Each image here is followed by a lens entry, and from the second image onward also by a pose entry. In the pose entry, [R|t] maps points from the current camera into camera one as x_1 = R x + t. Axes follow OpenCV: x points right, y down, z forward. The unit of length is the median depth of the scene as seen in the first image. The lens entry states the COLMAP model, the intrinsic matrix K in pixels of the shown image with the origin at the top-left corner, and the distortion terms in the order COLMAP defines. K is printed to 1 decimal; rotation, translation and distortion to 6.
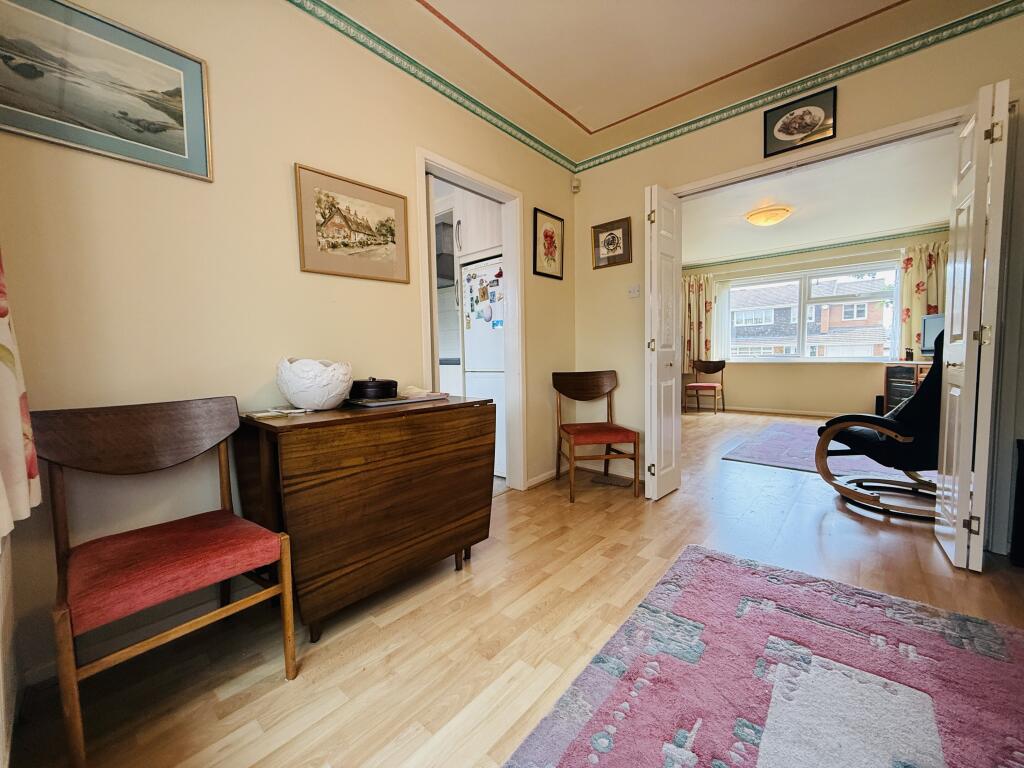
lens RADIAL K [[407.1, 0, 509.4], [0, 407.1, 384.7], [0, 0, 1]] dist [0.000392, 0.000226]
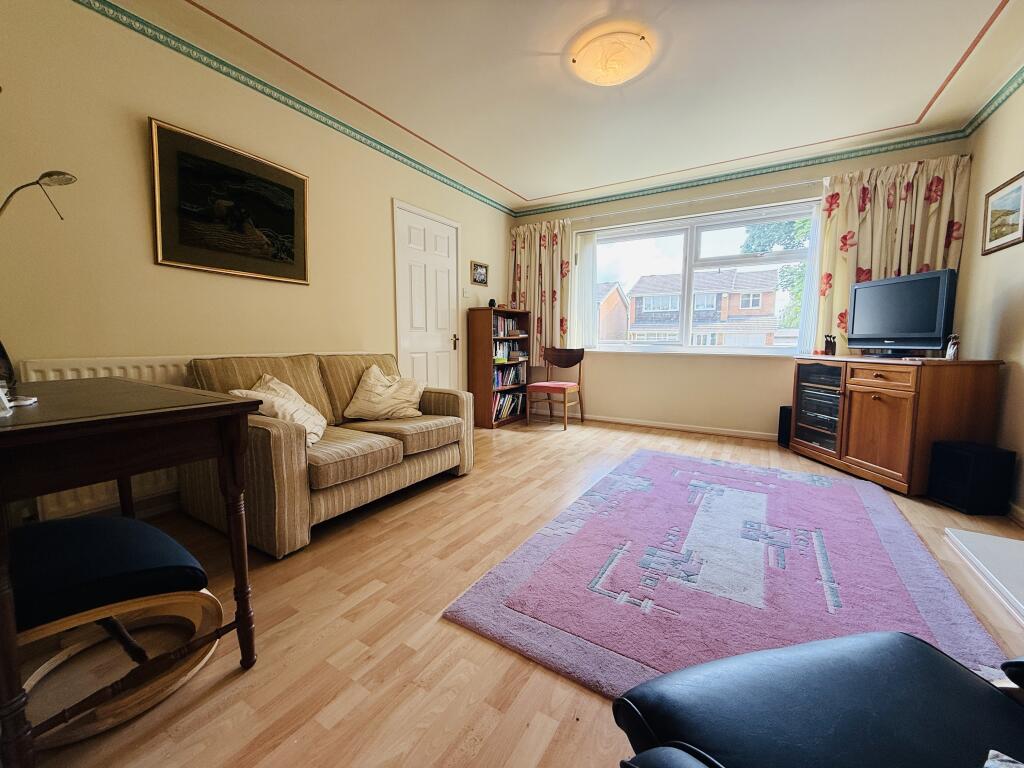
lens RADIAL K [[407.1, 0, 507.7], [0, 407.1, 383.3], [0, 0, 1]] dist [0.000392, 0.000226]
pose [[0.985426, 0.001078, 0.170104, 0.614250], [-0.007728, 0.999231, 0.038436, -0.057343], [-0.169932, -0.039190, 0.984676, 0.745532]]
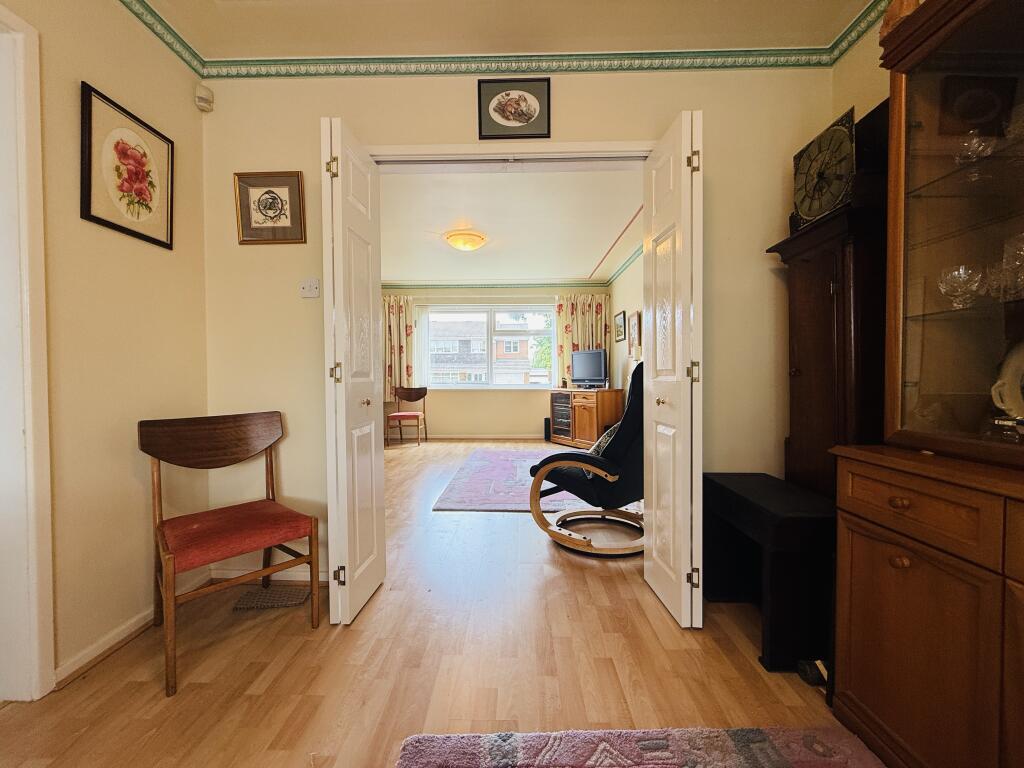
lens RADIAL K [[407.1, 0, 507.8], [0, 407.1, 383.0], [0, 0, 1]] dist [0.000392, 0.000226]
pose [[0.765831, 0.004178, 0.643028, 0.128326], [0.035474, 0.998182, -0.048735, -0.035346], [-0.642063, 0.060134, 0.764290, 0.306706]]
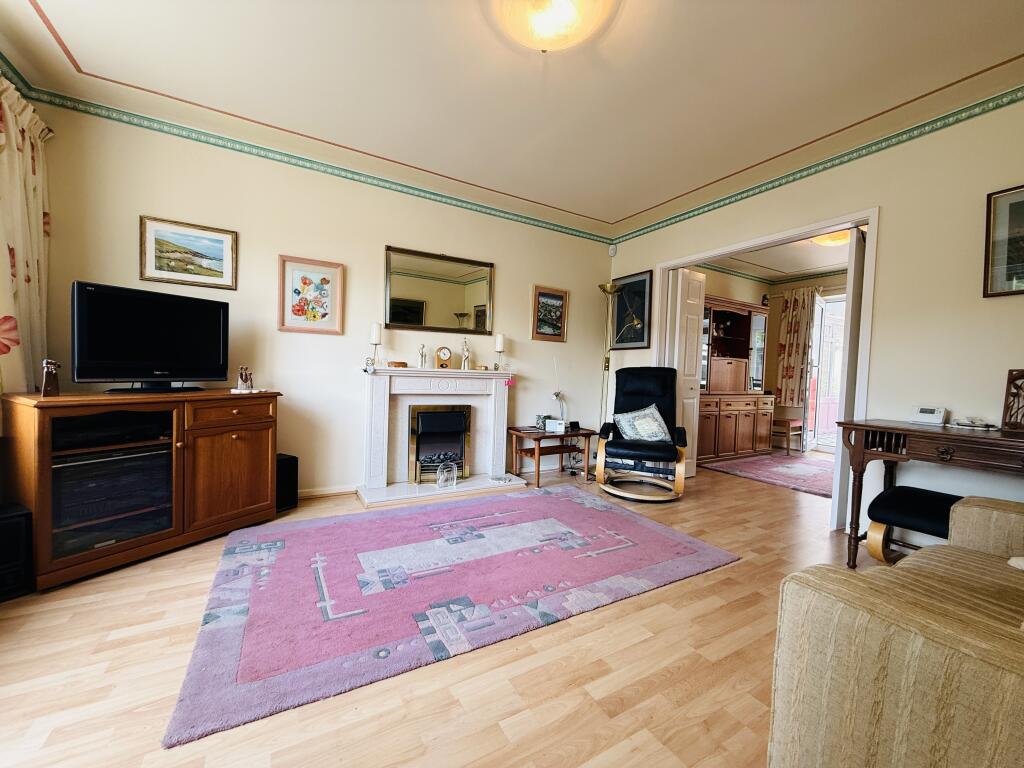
lens RADIAL K [[407.1, 0, 508.1], [0, 407.1, 384.8], [0, 0, 1]] dist [0.000392, 0.000226]
pose [[-0.948263, -0.025645, 0.316449, 0.793148], [0.006131, 0.995067, 0.099014, -0.170044], [-0.317427, 0.095831, -0.943428, 1.994304]]
